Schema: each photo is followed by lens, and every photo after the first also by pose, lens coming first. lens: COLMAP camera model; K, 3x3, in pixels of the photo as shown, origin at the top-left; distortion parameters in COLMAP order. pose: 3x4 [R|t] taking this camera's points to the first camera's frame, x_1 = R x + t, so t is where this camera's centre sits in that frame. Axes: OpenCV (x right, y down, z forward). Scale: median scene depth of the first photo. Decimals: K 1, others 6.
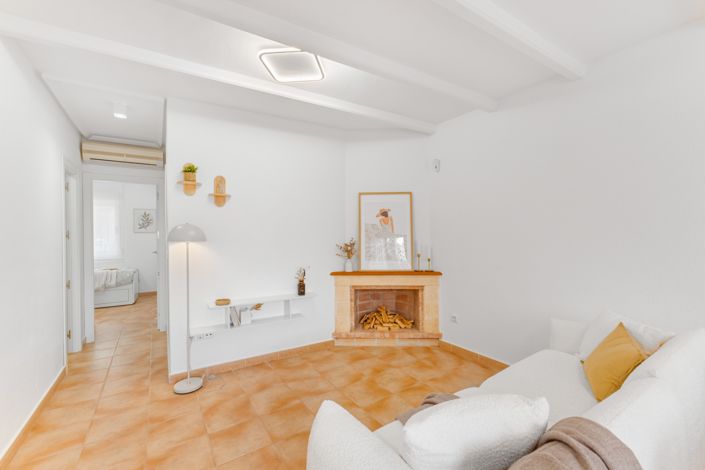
lens RADIAL K [[307.3, 0, 349.8], [0, 307.3, 234.9], [0, 0, 1]] dist [0.001131, -0.001068]
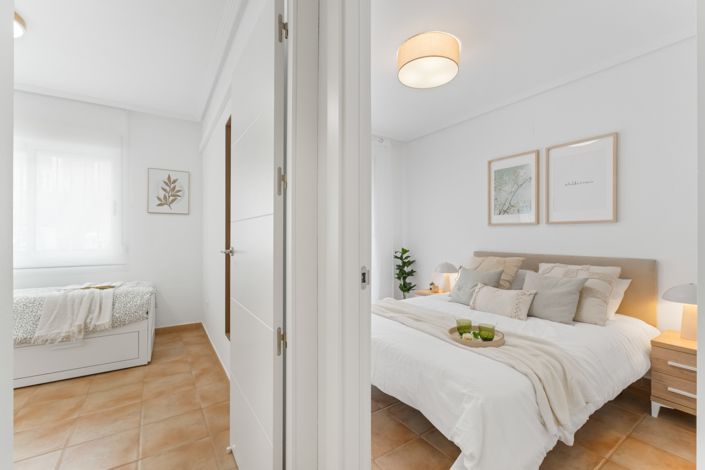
lens RADIAL K [[307.3, 0, 353.9], [0, 307.3, 232.4], [0, 0, 1]] dist [0.001131, -0.001068]
pose [[0.999999, 0.001671, -0.000379, -0.397377], [-0.001673, 0.999990, -0.004209, 0.031096], [0.000372, 0.004210, 0.999991, 0.537435]]
